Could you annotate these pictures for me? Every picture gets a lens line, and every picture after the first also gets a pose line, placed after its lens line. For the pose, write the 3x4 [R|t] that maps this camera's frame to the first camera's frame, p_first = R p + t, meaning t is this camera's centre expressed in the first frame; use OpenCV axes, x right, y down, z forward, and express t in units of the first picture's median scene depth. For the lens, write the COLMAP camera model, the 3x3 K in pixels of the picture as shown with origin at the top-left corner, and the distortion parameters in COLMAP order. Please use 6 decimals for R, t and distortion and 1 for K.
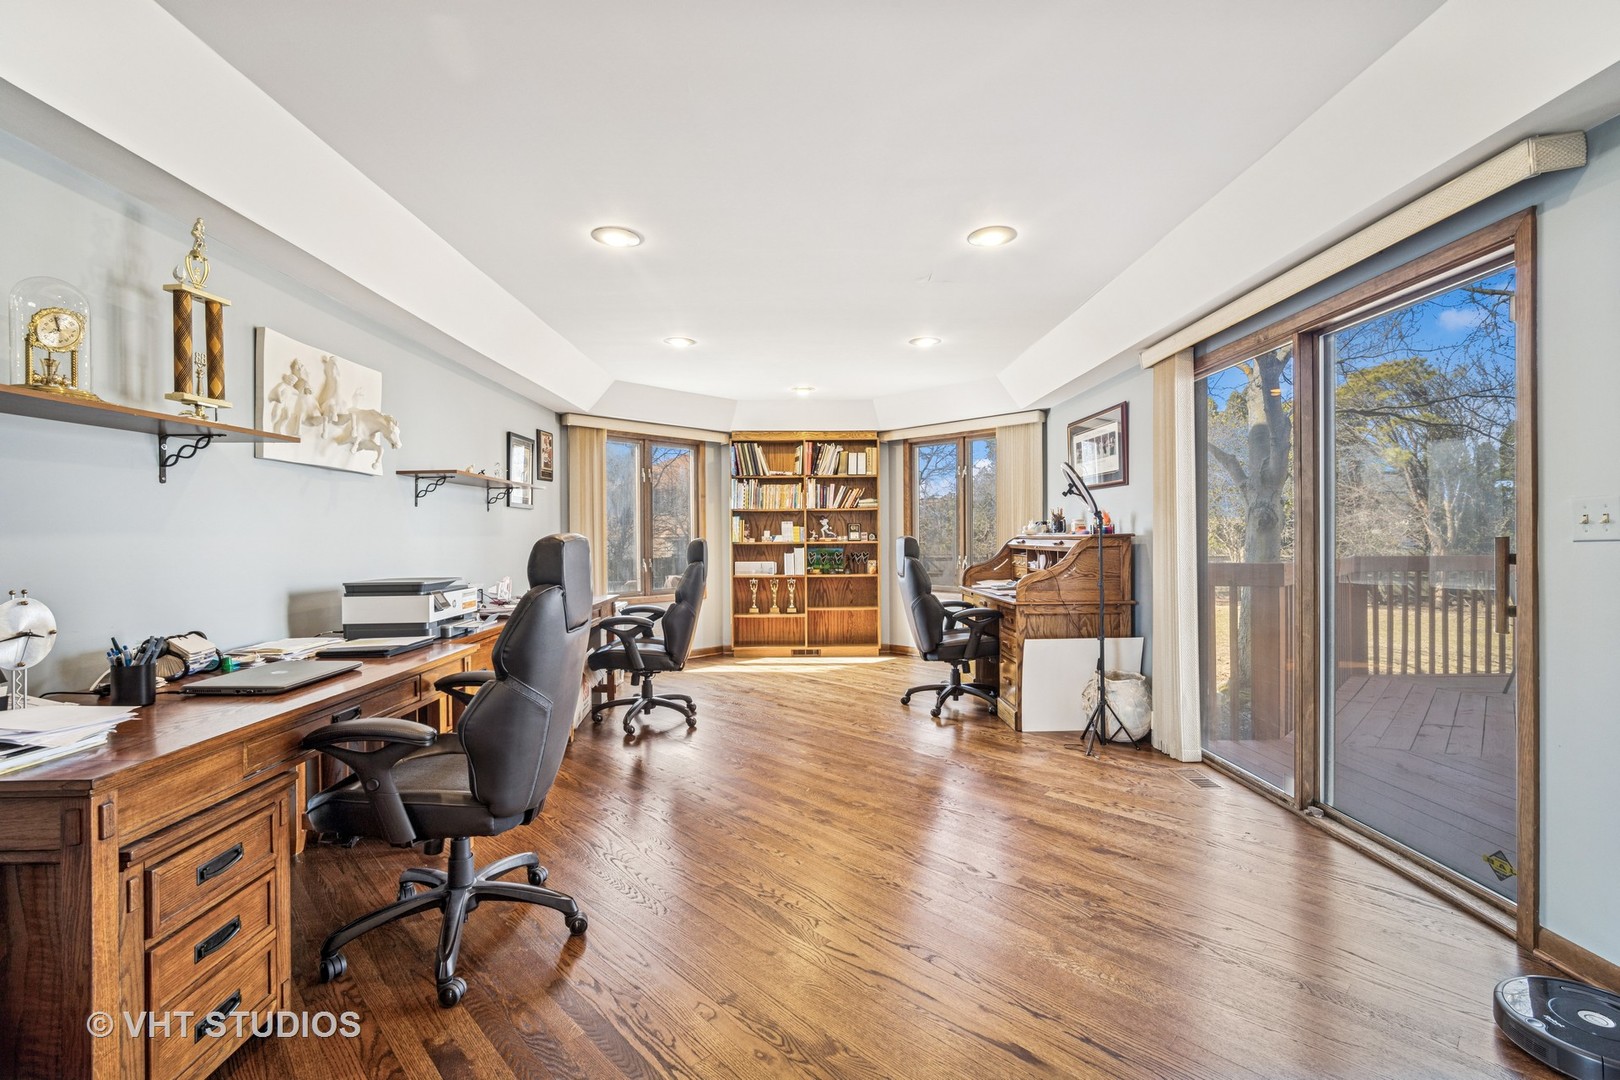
lens RADIAL K [[713.5, 0, 812.4], [0, 713.5, 540.5], [0, 0, 1]] dist [-0.000292, -0.000075]
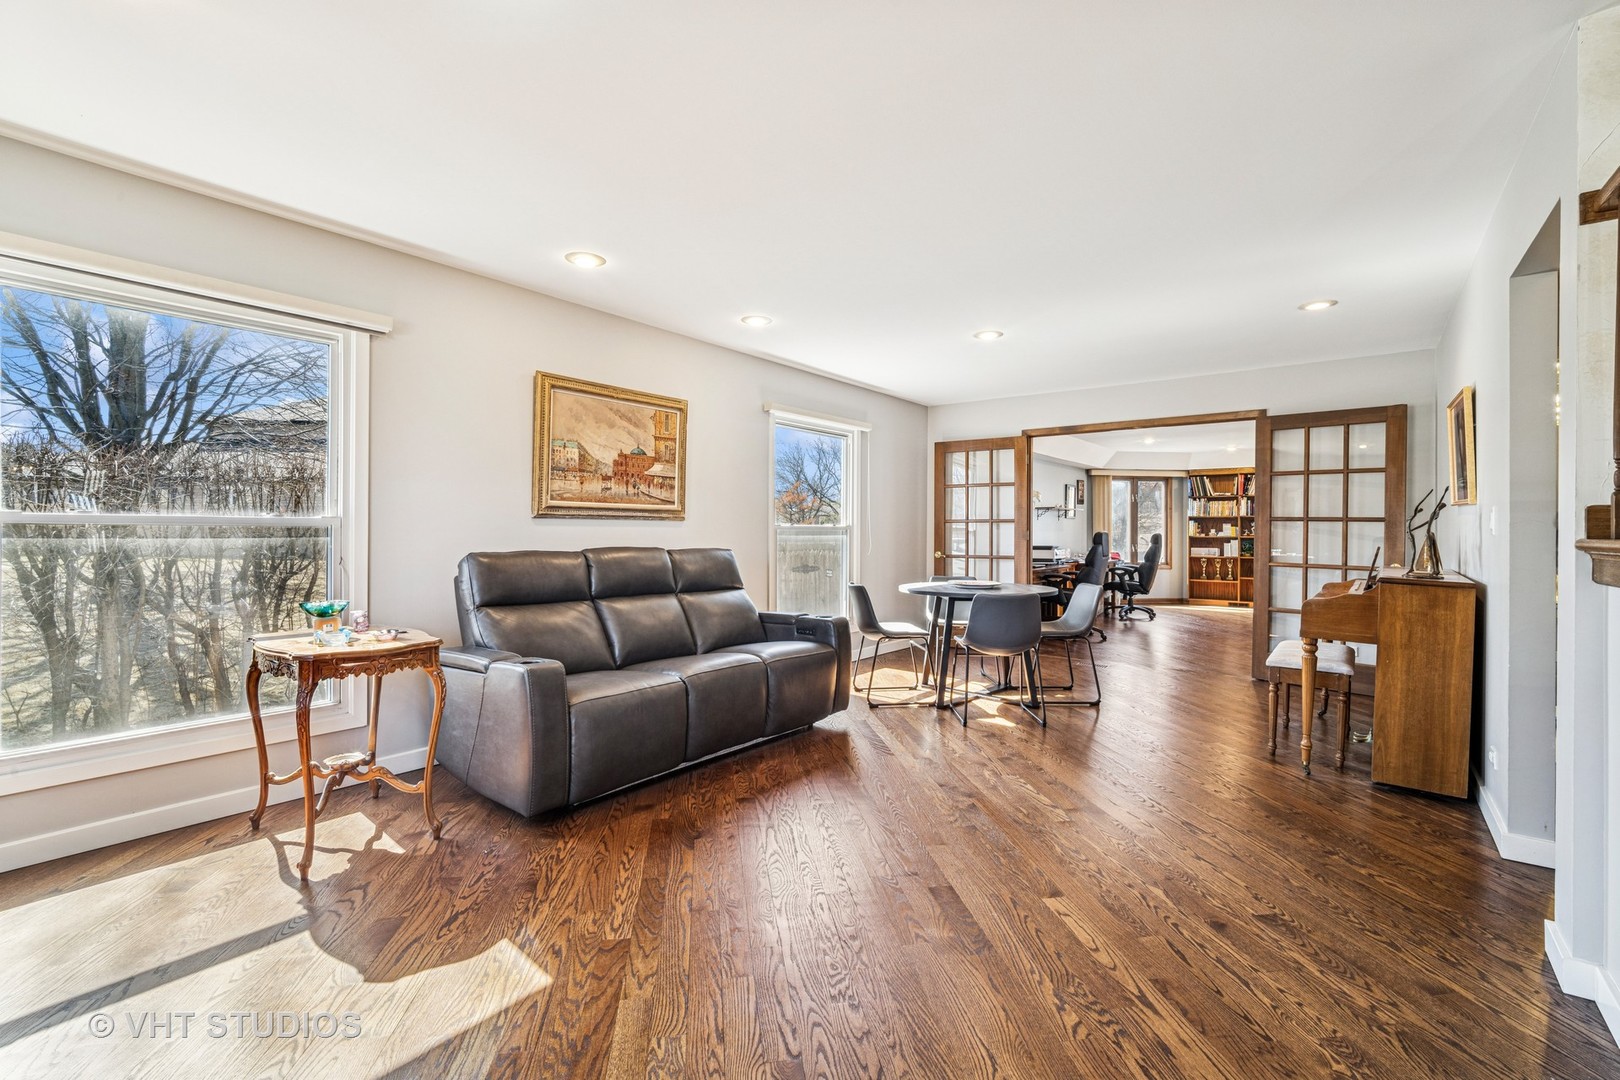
lens RADIAL K [[713.5, 0, 813.3], [0, 713.5, 536.7], [0, 0, 1]] dist [-0.000292, -0.000075]
pose [[0.783935, 0.011366, -0.620739, 0.238104], [-0.010116, 0.999934, 0.005535, 0.003934], [0.620761, 0.001941, 0.783998, -0.870358]]
